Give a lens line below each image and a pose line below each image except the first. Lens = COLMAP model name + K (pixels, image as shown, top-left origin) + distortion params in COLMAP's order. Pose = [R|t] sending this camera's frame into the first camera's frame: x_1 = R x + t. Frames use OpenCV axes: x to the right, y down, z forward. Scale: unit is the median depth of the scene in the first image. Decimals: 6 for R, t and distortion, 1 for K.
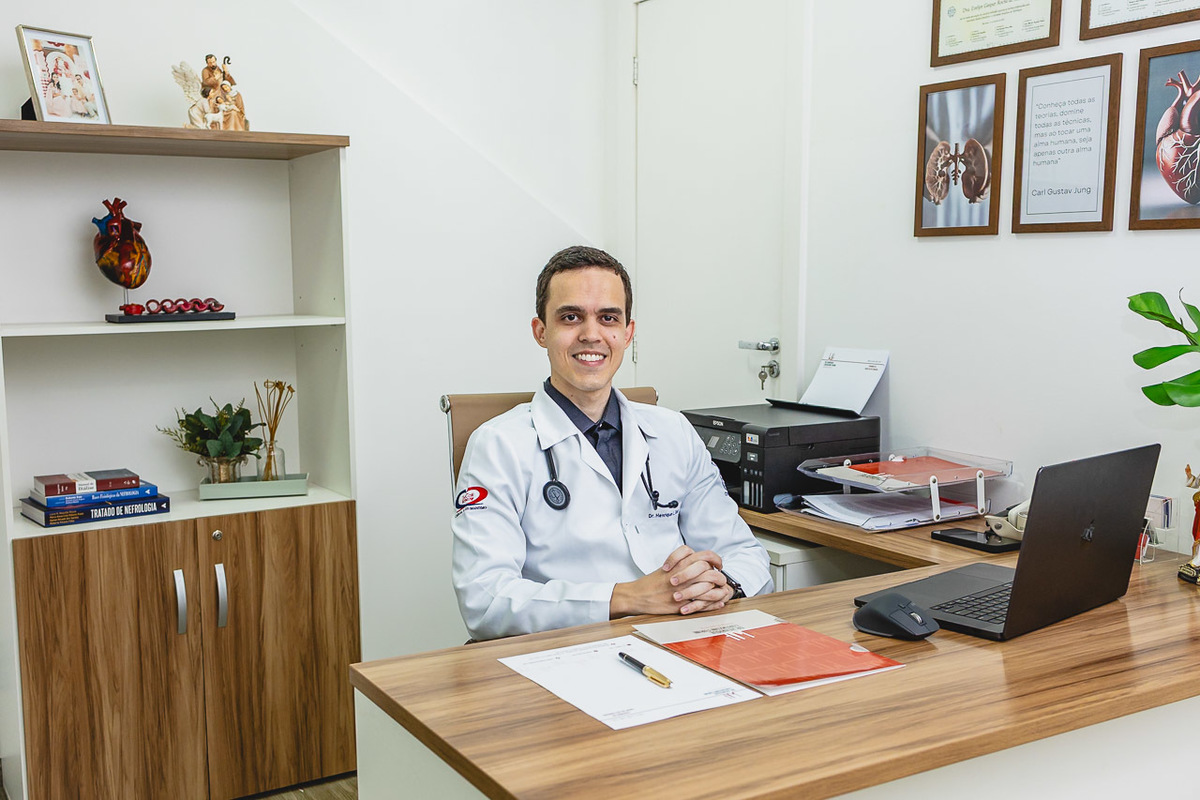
lens RADIAL K [[1247.2, 0, 567.0], [0, 1247.2, 414.2], [0, 0, 1]] dist [0.029370, 0.000000]
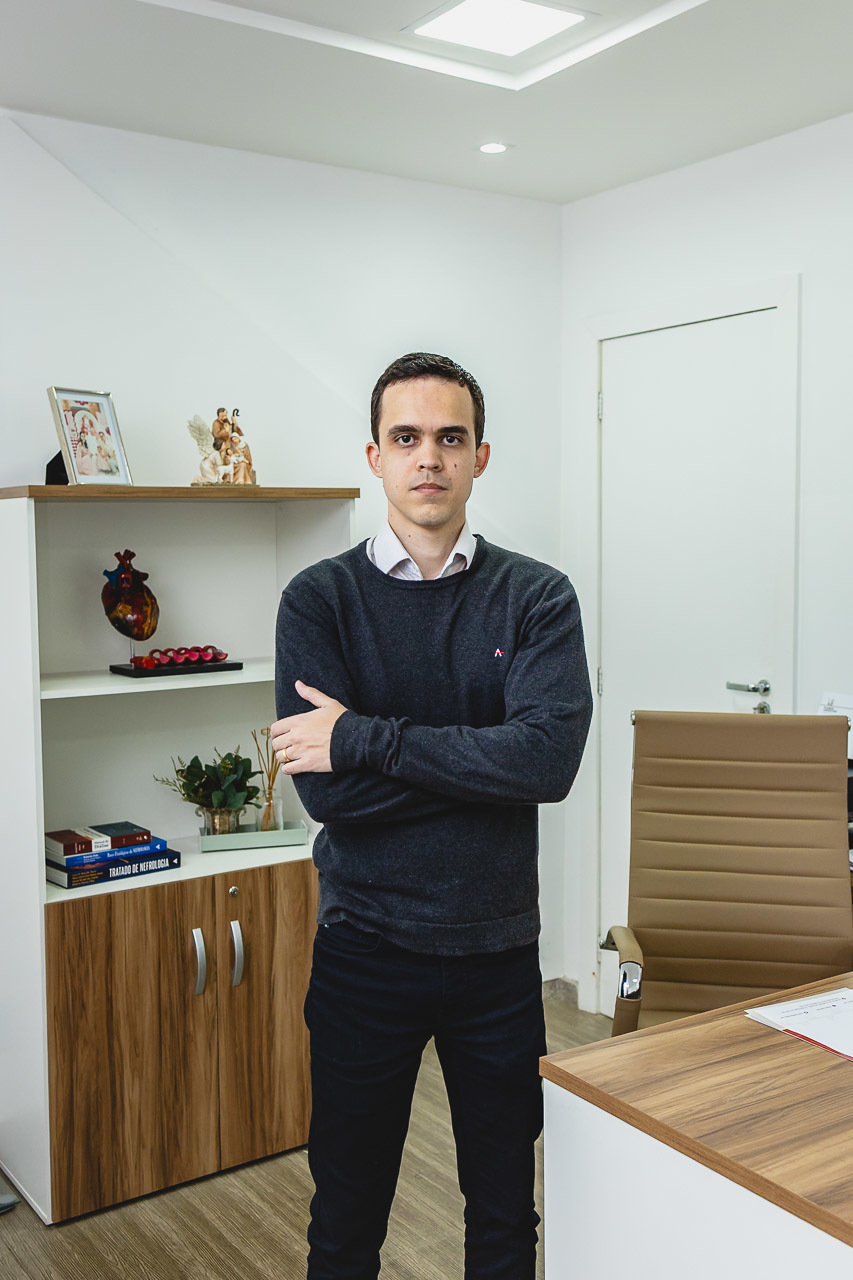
lens RADIAL K [[1330.3, 0, 432.4], [0, 1330.3, 614.0], [0, 0, 1]] dist [0.029370, 0.000000]
pose [[0.998348, -0.003355, 0.057360, -0.180585], [0.006398, 0.998577, -0.052936, -0.064815], [-0.057101, 0.053215, 0.996949, -0.069475]]
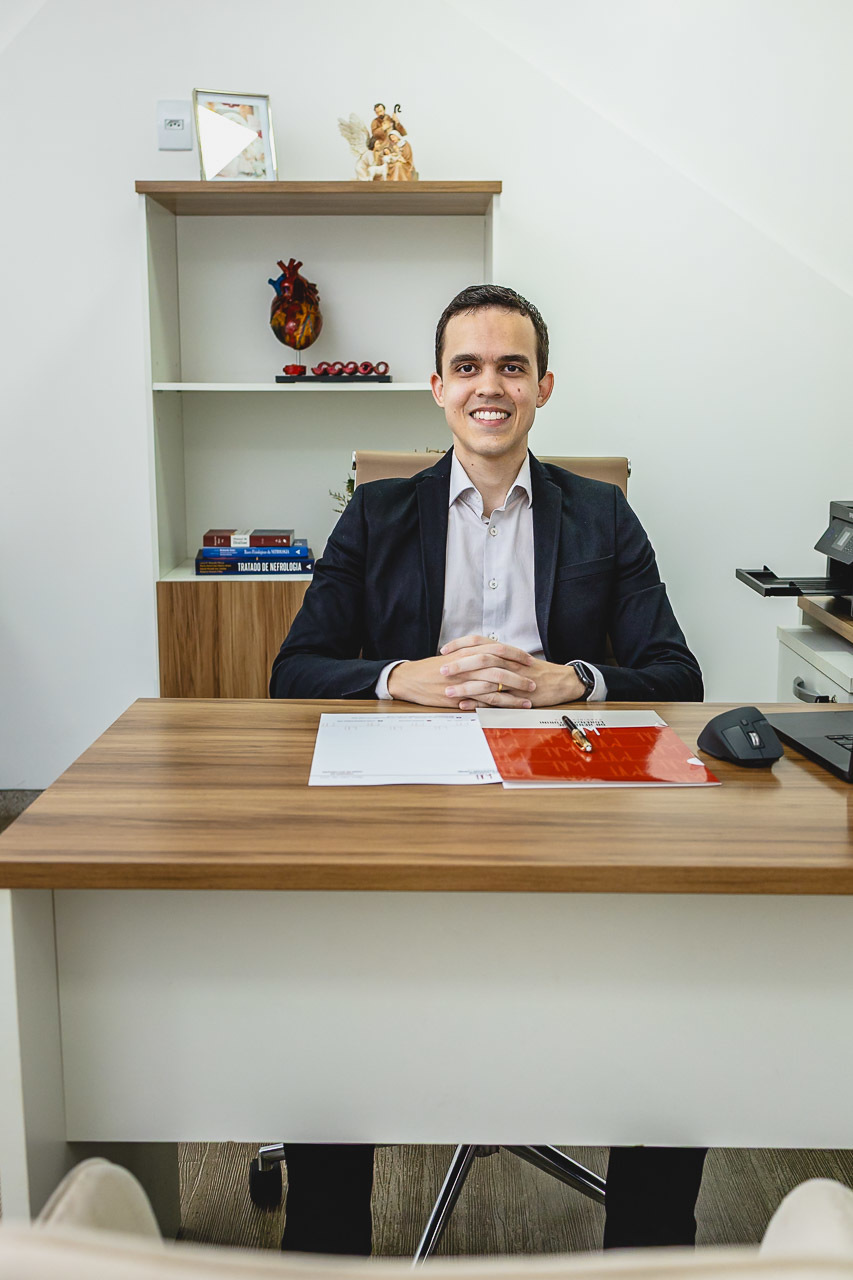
lens RADIAL K [[1330.3, 0, 414.1], [0, 1330.3, 626.5], [0, 0, 1]] dist [0.029370, 0.000000]
pose [[0.866994, 0.101758, -0.487819, 0.285217], [-0.065730, 0.993728, 0.090469, 0.018290], [0.493965, -0.046372, 0.868244, 0.103964]]
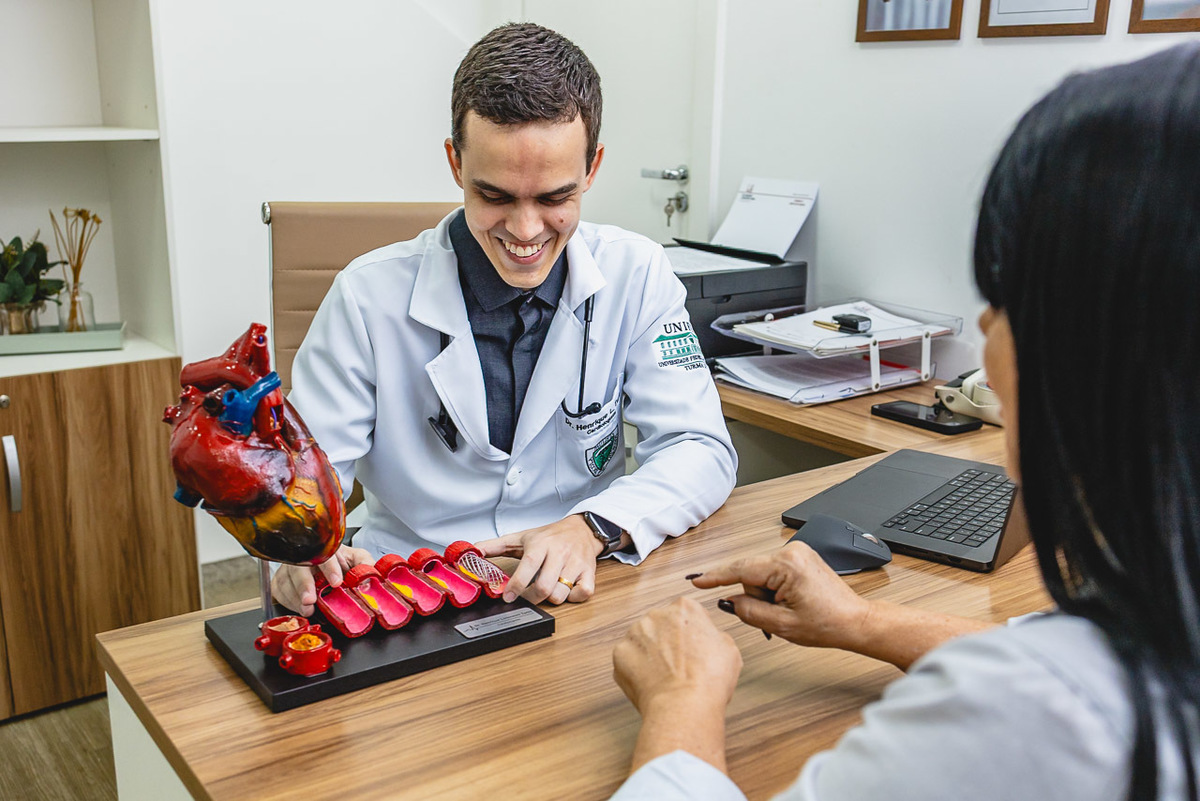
lens RADIAL K [[1247.2, 0, 571.8], [0, 1247.2, 409.5], [0, 0, 1]] dist [0.029370, 0.000000]
pose [[0.996002, -0.004566, 0.089216, 0.015421], [-0.007762, 0.990493, 0.137347, -0.013097], [-0.088995, -0.137490, 0.986497, 0.159741]]
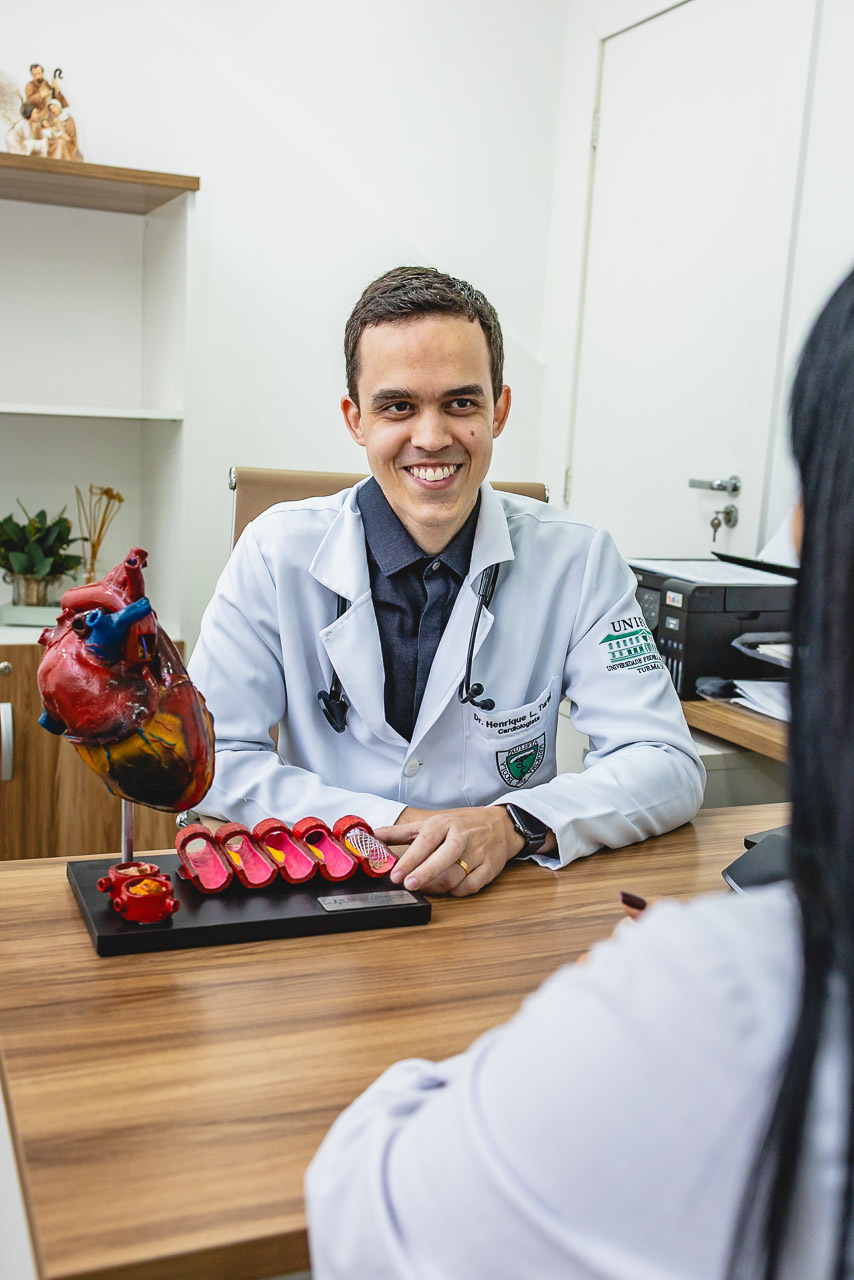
lens RADIAL K [[1330.3, 0, 400.2], [0, 1330.3, 650.4], [0, 0, 1]] dist [0.029370, 0.000000]
pose [[0.990079, 0.082241, -0.113930, 0.071127], [-0.075561, 0.995226, 0.061766, 0.012120], [0.118466, -0.052544, 0.991567, 0.170842]]
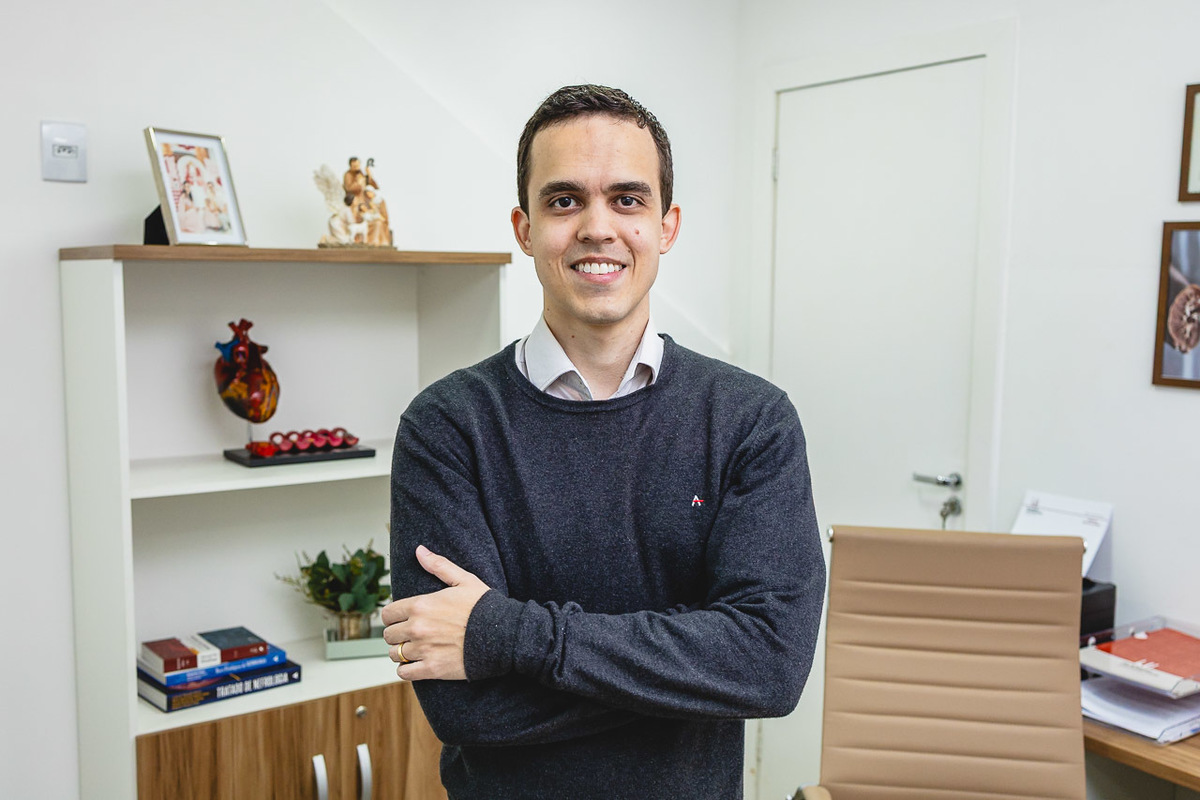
lens RADIAL K [[1247.2, 0, 612.6], [0, 1247.2, 412.6], [0, 0, 1]] dist [0.029370, 0.000000]
pose [[0.996430, 0.010144, 0.083812, -0.178963], [-0.009426, 0.999915, -0.008953, -0.103900], [-0.083896, 0.008131, 0.996441, 0.118052]]
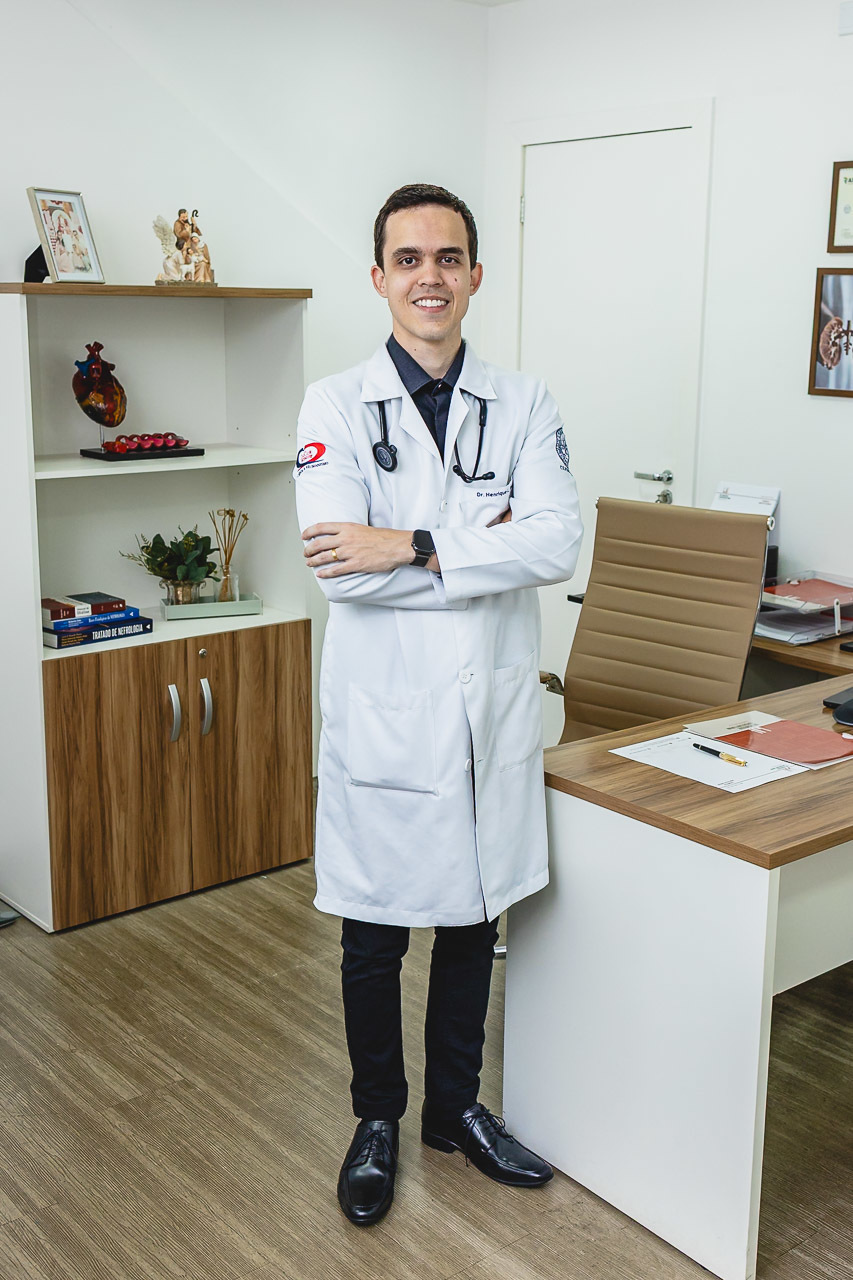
lens RADIAL K [[1427.3, 0, 453.4], [0, 1427.3, 593.4], [0, 0, 1]] dist [0.035137, 0.000000]
pose [[0.985223, -0.010438, 0.170958, -0.274069], [-0.002849, 0.997004, 0.077294, -0.054259], [-0.171253, -0.076639, 0.982242, -0.279655]]
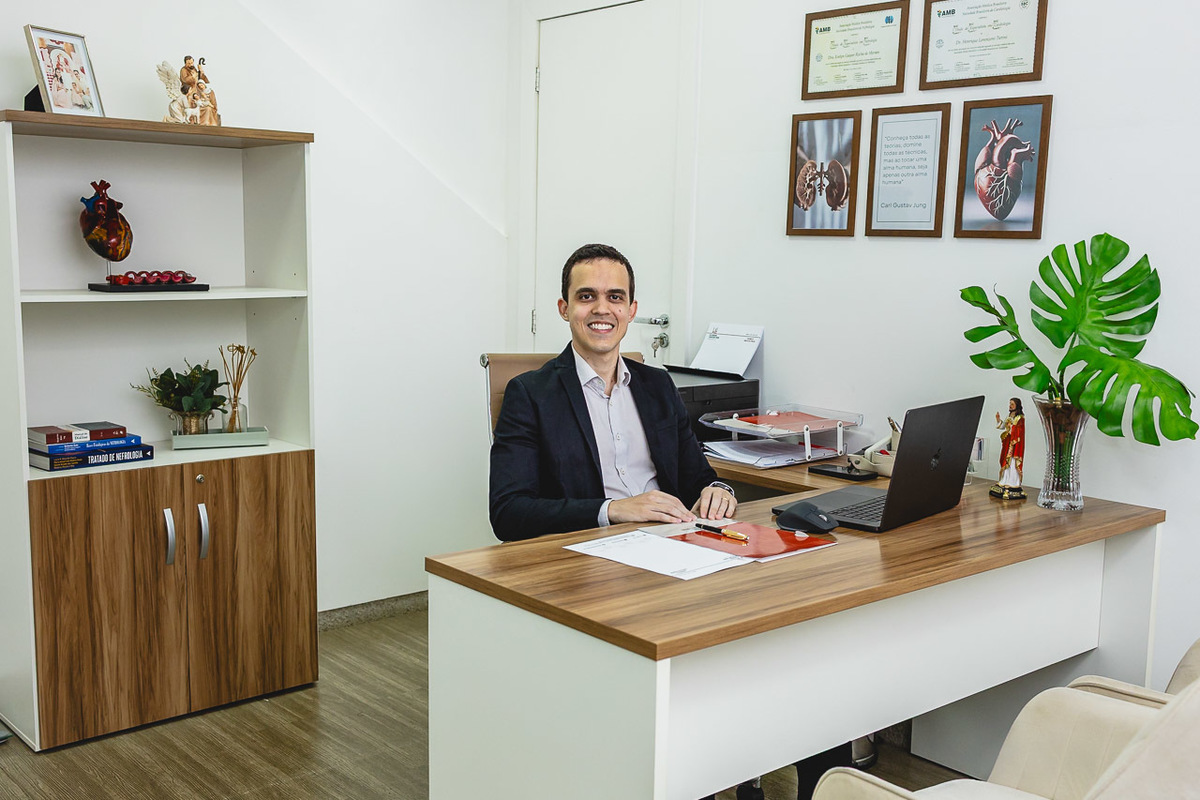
lens RADIAL K [[1247.2, 0, 574.8], [0, 1247.2, 415.8], [0, 0, 1]] dist [0.029370, 0.000000]
pose [[0.985760, 0.002303, 0.168145, -0.132374], [-0.006264, 0.999715, 0.023030, 0.010347], [-0.168045, -0.023756, 0.985493, -0.187165]]
